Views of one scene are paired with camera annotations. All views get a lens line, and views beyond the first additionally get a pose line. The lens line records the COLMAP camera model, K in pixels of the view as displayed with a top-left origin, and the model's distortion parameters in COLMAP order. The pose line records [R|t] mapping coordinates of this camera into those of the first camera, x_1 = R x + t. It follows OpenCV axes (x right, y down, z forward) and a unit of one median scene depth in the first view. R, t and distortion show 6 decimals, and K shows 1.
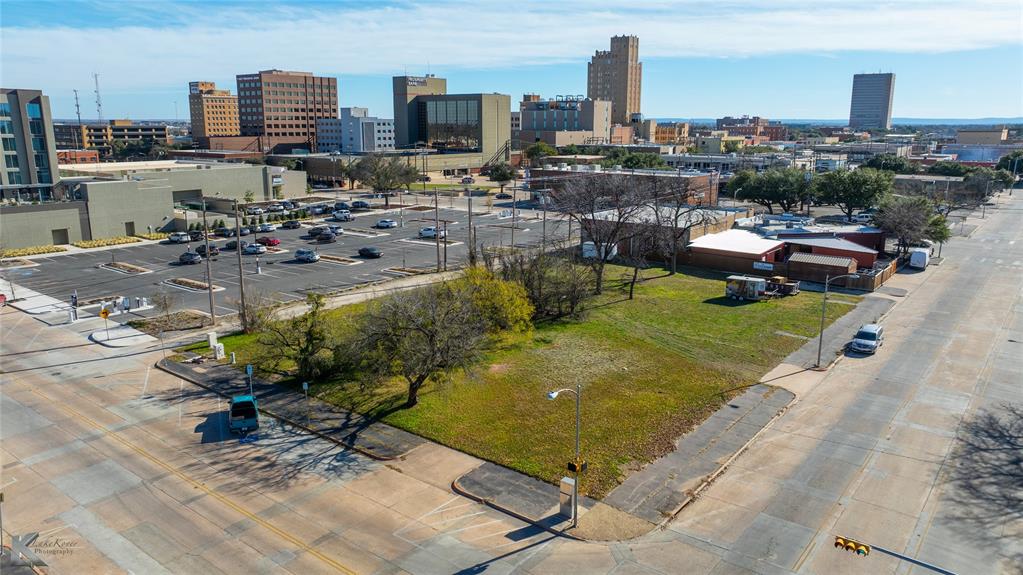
lens RADIAL K [[723.3, 0, 518.5], [0, 723.3, 293.5], [0, 0, 1]] dist [-0.038798, 0.030744]
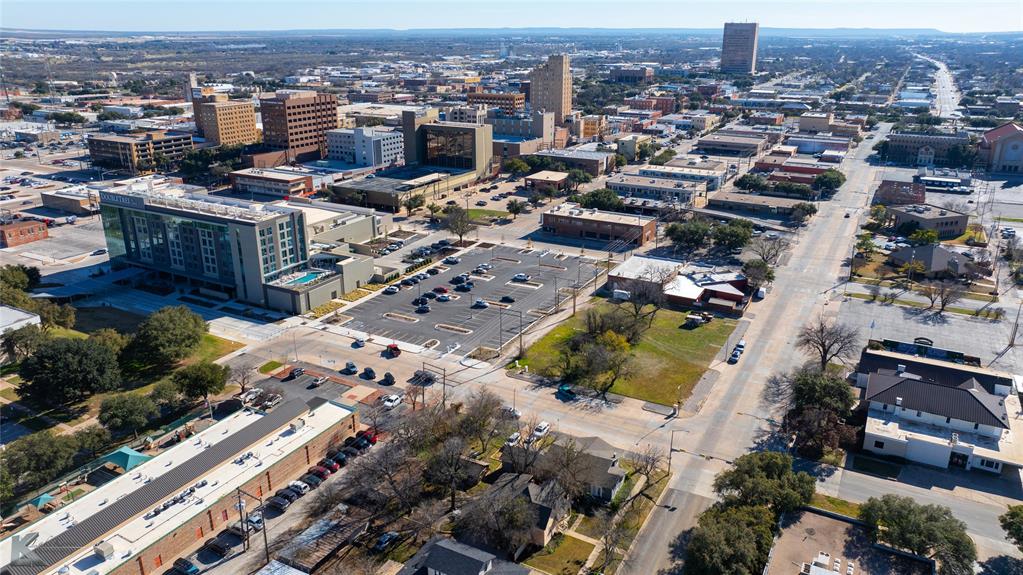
lens RADIAL K [[718.4, 0, 518.0], [0, 718.4, 284.6], [0, 0, 1]] dist [-0.031335, 0.030284]
pose [[0.986650, -0.057148, 0.152501, -0.645307], [0.040227, 0.992913, 0.111825, -0.424797], [-0.157811, -0.104198, 0.981957, -1.301770]]
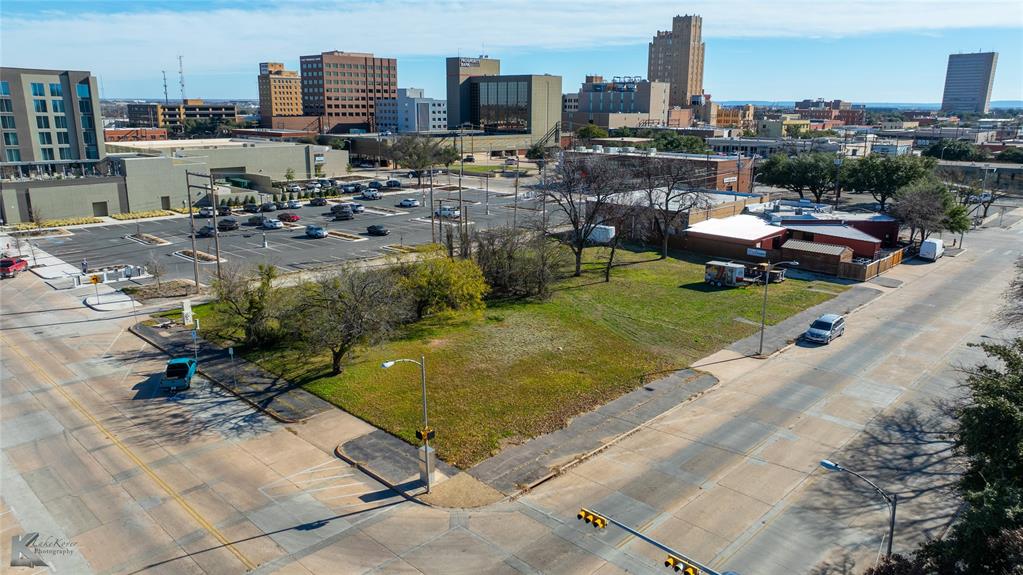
lens RADIAL K [[723.3, 0, 518.5], [0, 723.3, 293.5], [0, 0, 1]] dist [-0.038798, 0.030744]
pose [[0.994474, 0.031278, -0.100216, 0.133076], [-0.028853, 0.999257, 0.025557, 0.002209], [0.100941, -0.022524, 0.994637, -0.007747]]
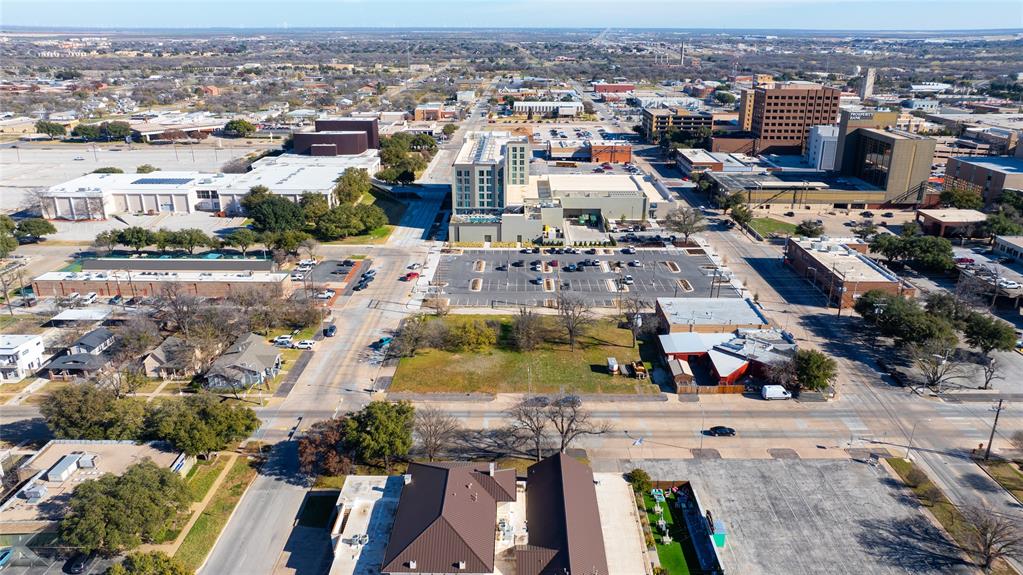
lens RADIAL K [[718.4, 0, 518.0], [0, 718.4, 284.6], [0, 0, 1]] dist [-0.031335, 0.030284]
pose [[0.609586, 0.265466, -0.746949, 1.547158], [-0.183555, 0.963921, 0.192779, -0.545935], [0.771176, 0.019590, 0.636321, -0.449270]]
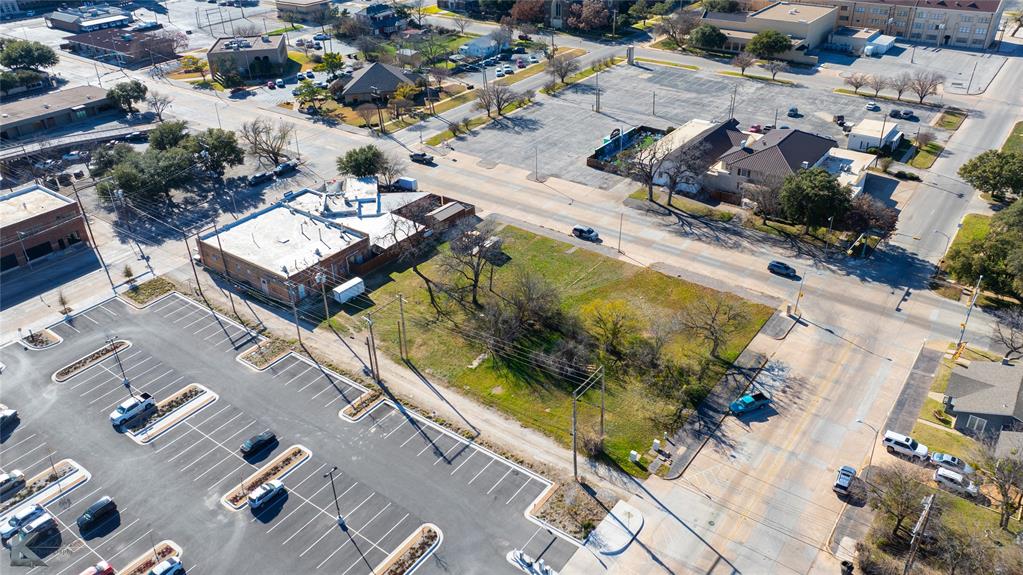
lens RADIAL K [[767.8, 0, 518.4], [0, 767.8, 287.4], [0, 0, 1]] dist [-0.015903, -0.002771]
pose [[-0.026308, -0.512183, 0.858474, -1.156037], [0.254181, 0.827119, 0.501265, -0.748749], [-0.966799, 0.231395, 0.108427, 0.769024]]
